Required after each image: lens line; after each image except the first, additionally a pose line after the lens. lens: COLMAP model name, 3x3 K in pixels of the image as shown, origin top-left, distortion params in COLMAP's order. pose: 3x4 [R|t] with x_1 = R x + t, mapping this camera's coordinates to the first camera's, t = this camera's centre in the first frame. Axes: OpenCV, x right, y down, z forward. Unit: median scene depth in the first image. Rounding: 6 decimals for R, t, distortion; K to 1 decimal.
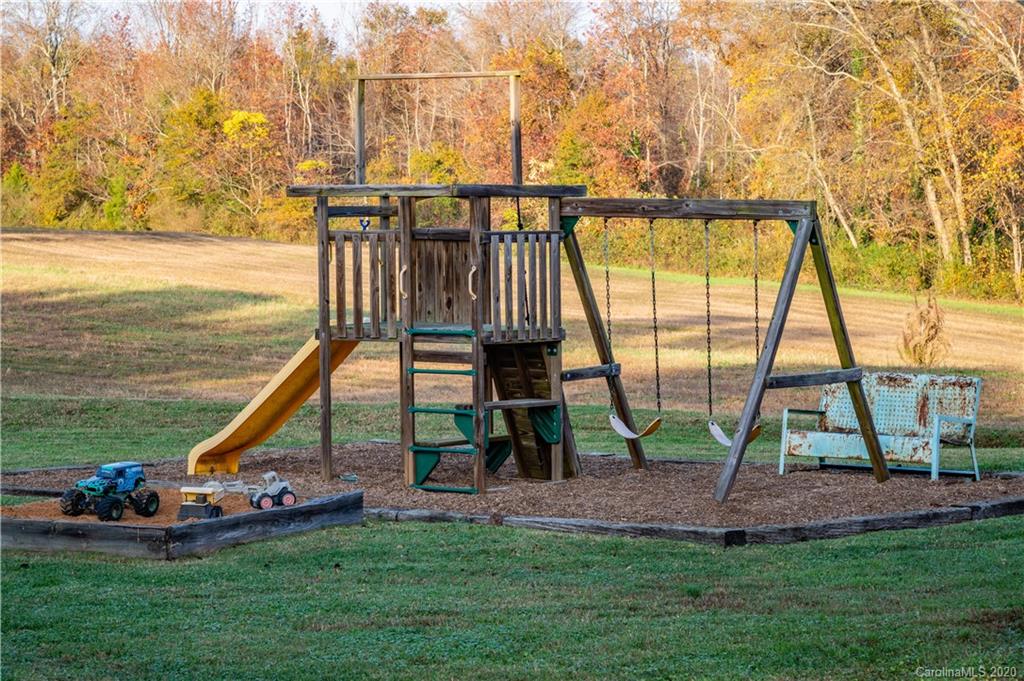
lens RADIAL K [[3095.1, 0, 512.0], [0, 3095.1, 339.9], [0, 0, 1]] dist [0.132683, 0.000000]
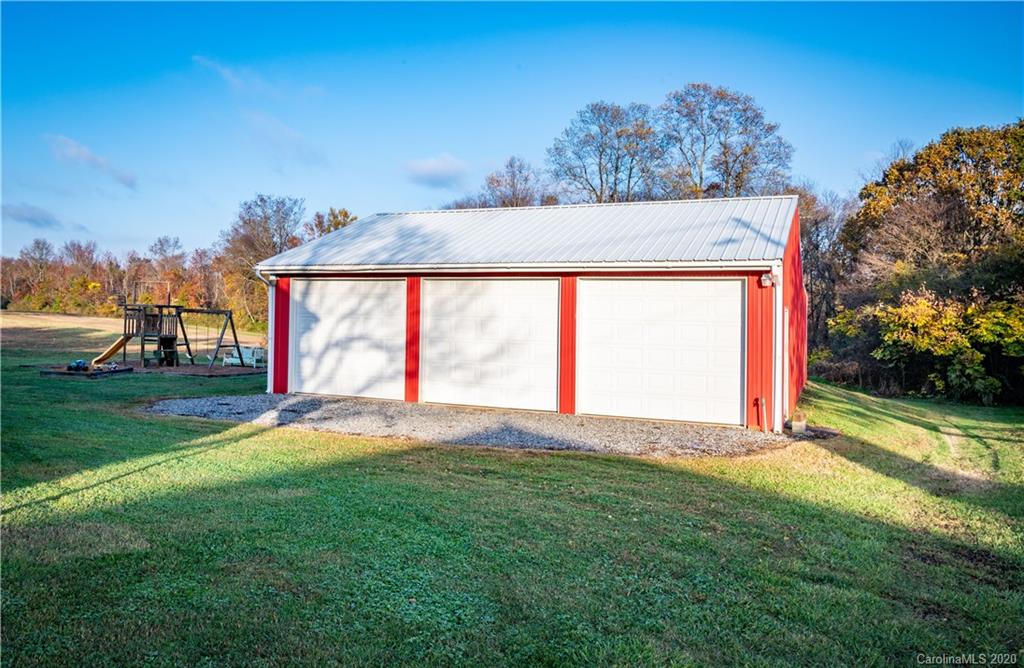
lens RADIAL K [[1156.4, 0, 511.7], [0, 1156.4, 277.6], [0, 0, 1]] dist [0.015903, 0.000000]
pose [[0.957183, 0.041296, 0.286521, -0.004467], [-0.019334, 0.996682, -0.079062, 0.030294], [-0.288836, 0.070138, 0.954806, -0.679103]]
